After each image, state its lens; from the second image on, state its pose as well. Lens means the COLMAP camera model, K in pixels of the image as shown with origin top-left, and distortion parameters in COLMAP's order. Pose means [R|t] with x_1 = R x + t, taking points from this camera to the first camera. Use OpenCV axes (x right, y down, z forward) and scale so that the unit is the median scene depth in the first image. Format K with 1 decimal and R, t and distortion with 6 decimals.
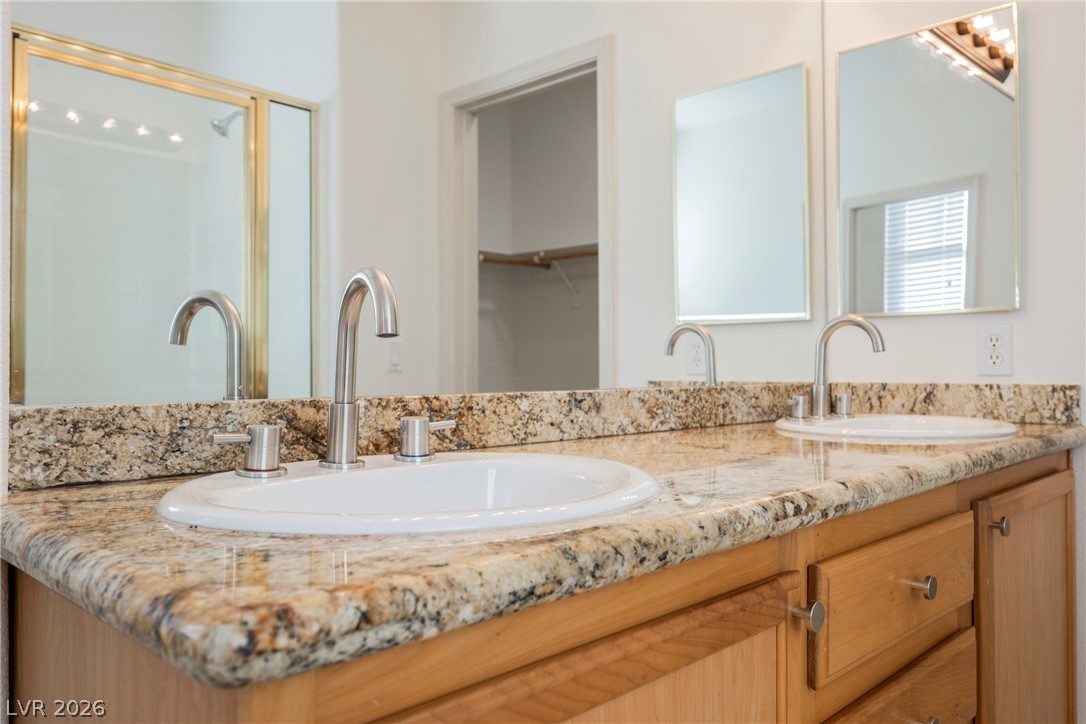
lens RADIAL K [[799.5, 0, 543.1], [0, 799.5, 363.0], [0, 0, 1]] dist [-0.004636, -0.005699]
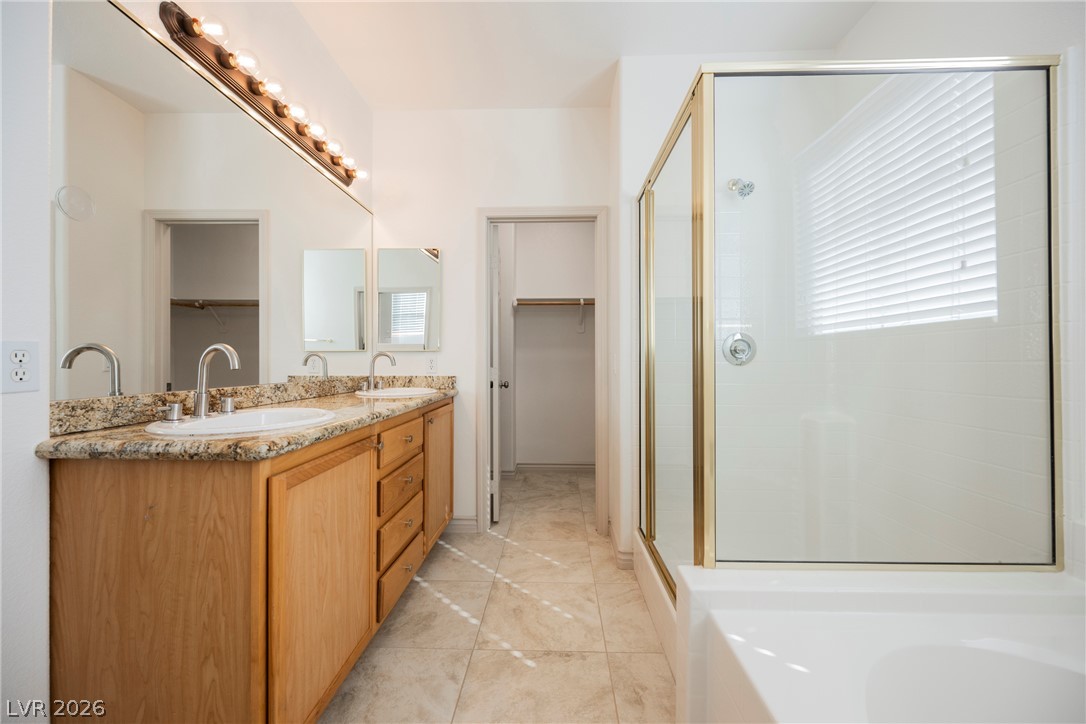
lens RADIAL K [[426.6, 0, 545.5], [0, 426.6, 361.4], [0, 0, 1]] dist [-0.001957, 0.000264]
pose [[0.724317, 0.004094, 0.689455, -0.297345], [-0.010564, 0.999931, 0.005160, -0.055371], [-0.689386, -0.011021, 0.724310, -0.597067]]
